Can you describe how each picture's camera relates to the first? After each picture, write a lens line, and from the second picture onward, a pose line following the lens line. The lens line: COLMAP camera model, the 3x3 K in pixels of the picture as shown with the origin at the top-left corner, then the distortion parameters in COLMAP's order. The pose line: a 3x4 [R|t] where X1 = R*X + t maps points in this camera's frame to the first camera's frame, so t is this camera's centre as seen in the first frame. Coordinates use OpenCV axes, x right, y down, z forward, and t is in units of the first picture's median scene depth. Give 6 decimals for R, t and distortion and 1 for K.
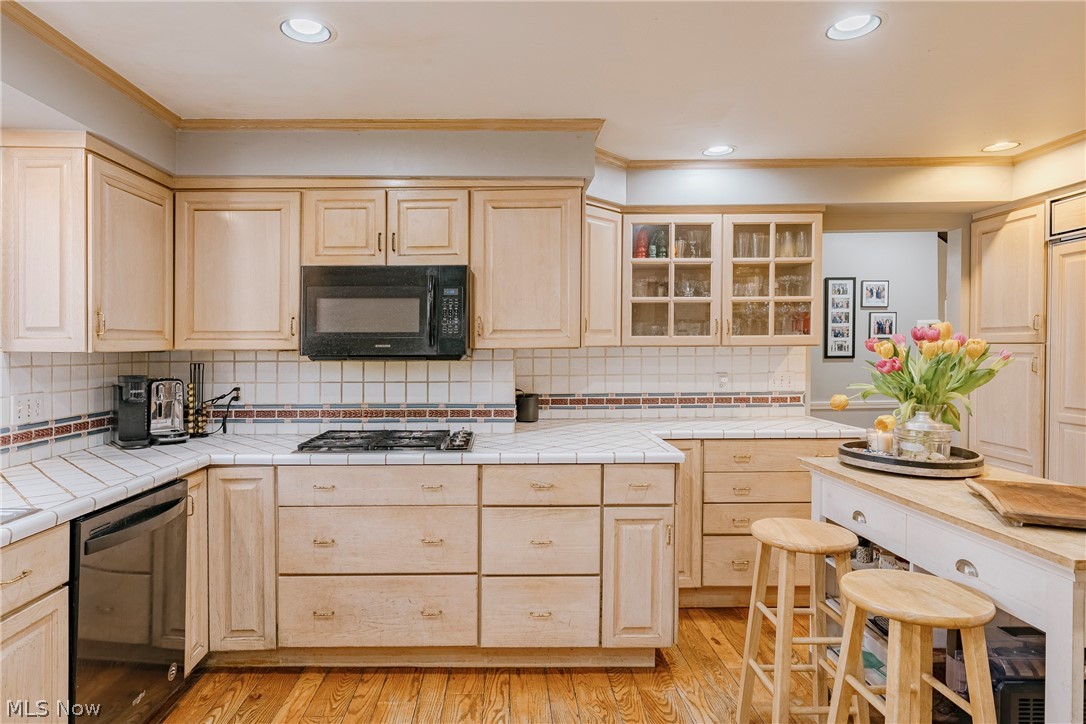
lens RADIAL K [[631.2, 0, 500.5], [0, 631.2, 362.6], [0, 0, 1]] dist [0.013739, 0.001370]
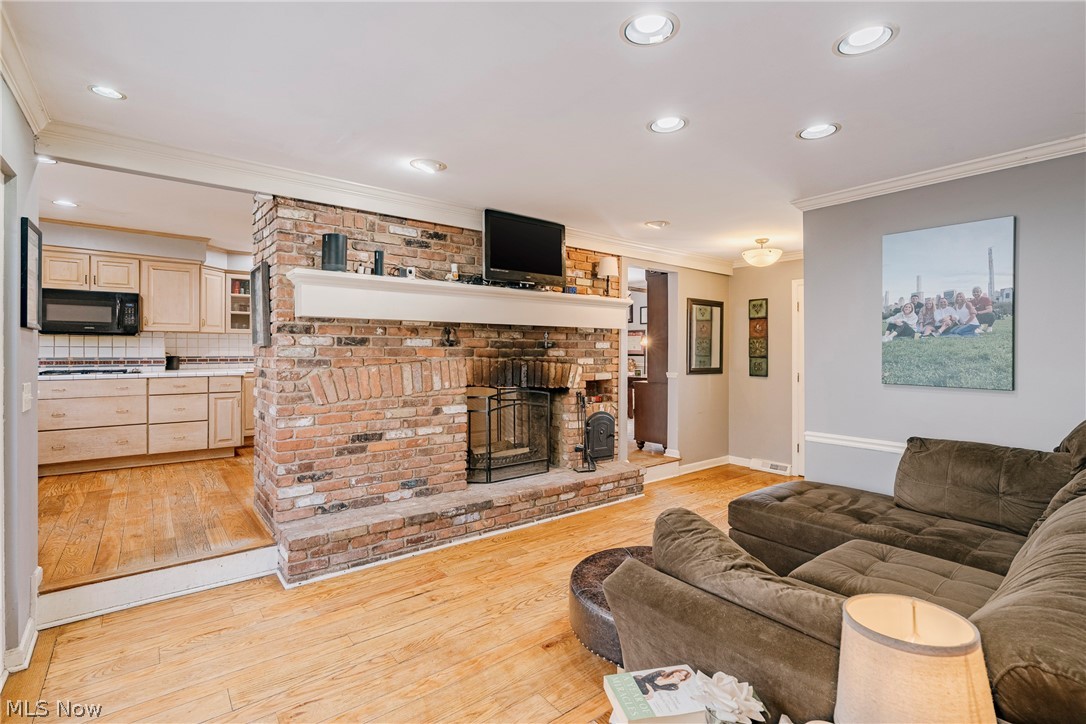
lens RADIAL K [[499.7, 0, 537.8], [0, 499.7, 360.1], [0, 0, 1]] dist [-0.002589, 0.003206]
pose [[0.784615, -0.005342, 0.619961, -0.041410], [0.007232, 0.999974, -0.000536, 0.094251], [-0.619941, 0.004904, 0.784633, -1.273917]]
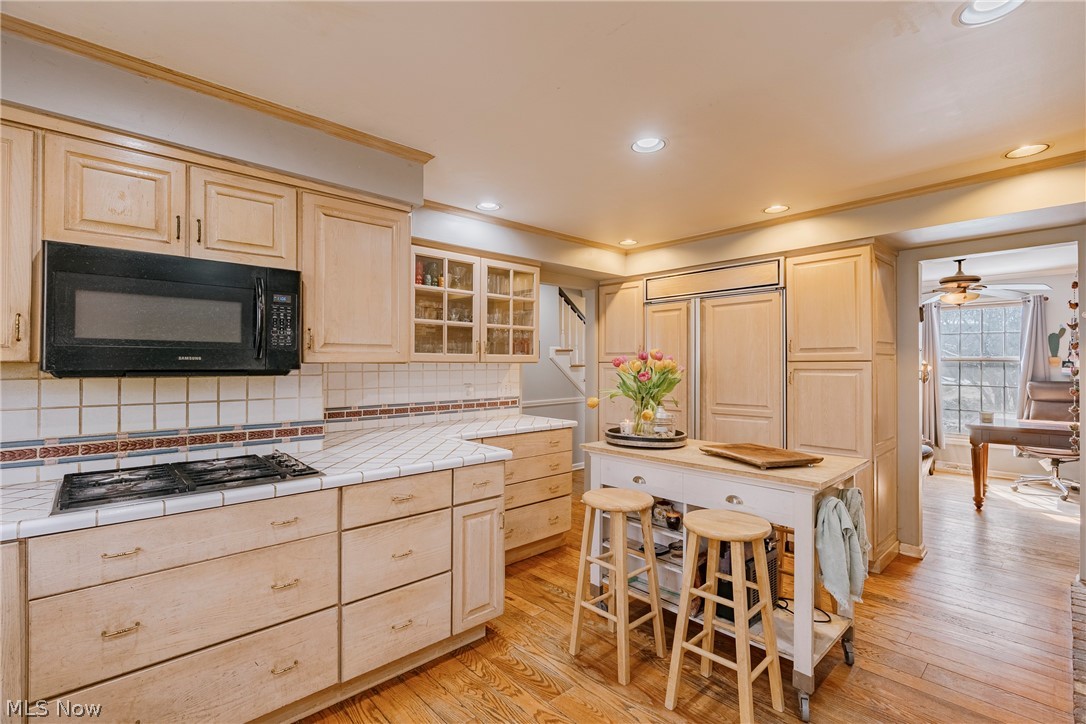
lens RADIAL K [[499.7, 0, 548.6], [0, 499.7, 372.1], [0, 0, 1]] dist [-0.002589, 0.003206]
pose [[0.733772, -0.004905, 0.679378, -0.276209], [0.010867, 0.999931, -0.004519, -0.001082], [-0.679309, 0.010699, 0.733775, 0.224568]]
